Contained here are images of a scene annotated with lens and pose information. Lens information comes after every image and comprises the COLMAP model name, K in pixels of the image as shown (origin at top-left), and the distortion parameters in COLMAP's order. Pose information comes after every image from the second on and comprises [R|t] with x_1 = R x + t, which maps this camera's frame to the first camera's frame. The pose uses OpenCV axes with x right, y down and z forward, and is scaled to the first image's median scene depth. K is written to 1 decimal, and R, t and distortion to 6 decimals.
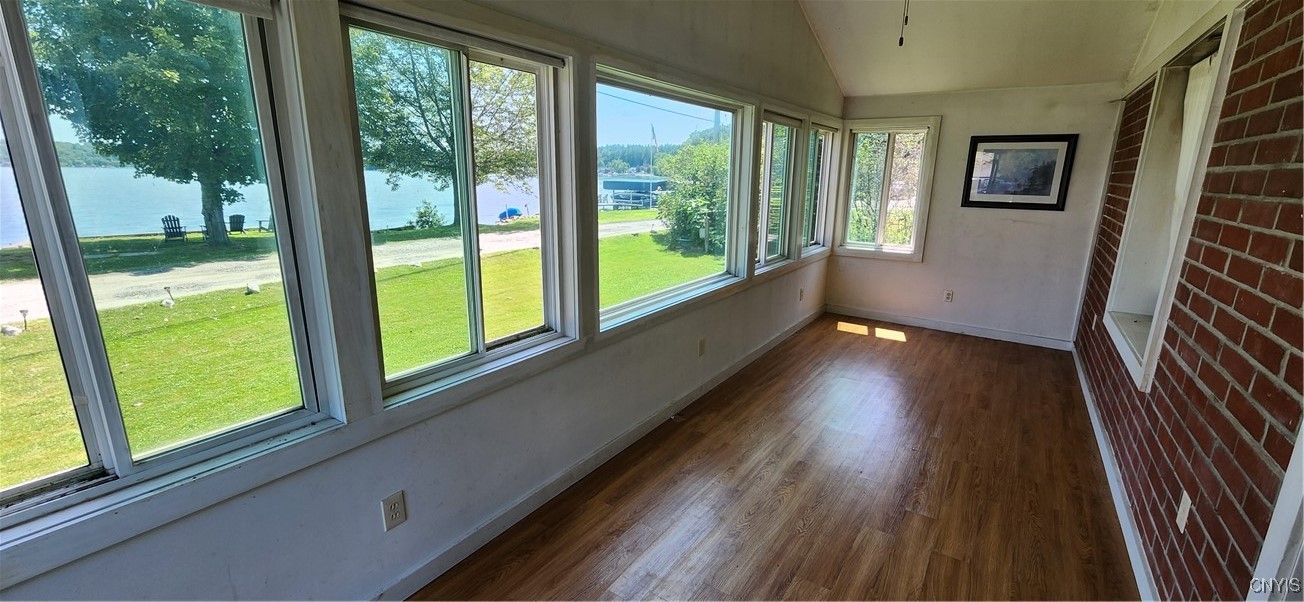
lens RADIAL K [[534.9, 0, 656.1], [0, 534.9, 303.0], [0, 0, 1]] dist [0.001043, 0.000382]
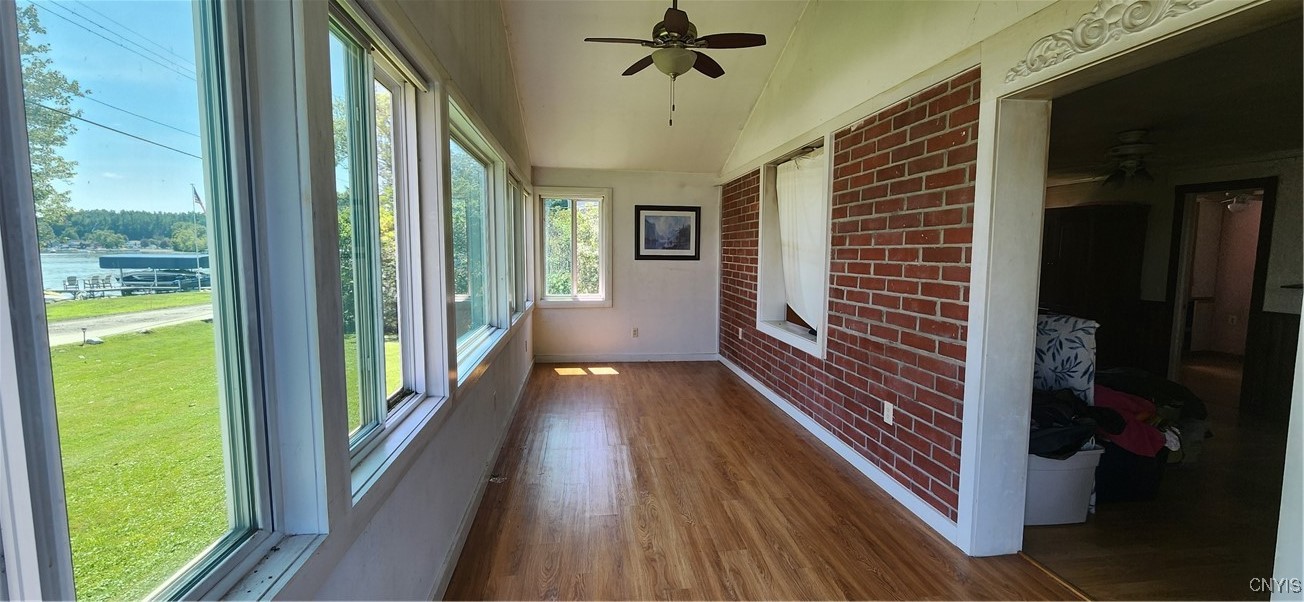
lens RADIAL K [[534.9, 0, 656.1], [0, 534.9, 303.0], [0, 0, 1]] dist [0.001043, 0.000382]
pose [[0.740008, -0.072013, 0.668732, -0.249413], [0.162058, 0.984050, -0.073363, 0.019845], [-0.652783, 0.162662, 0.739876, 0.064157]]
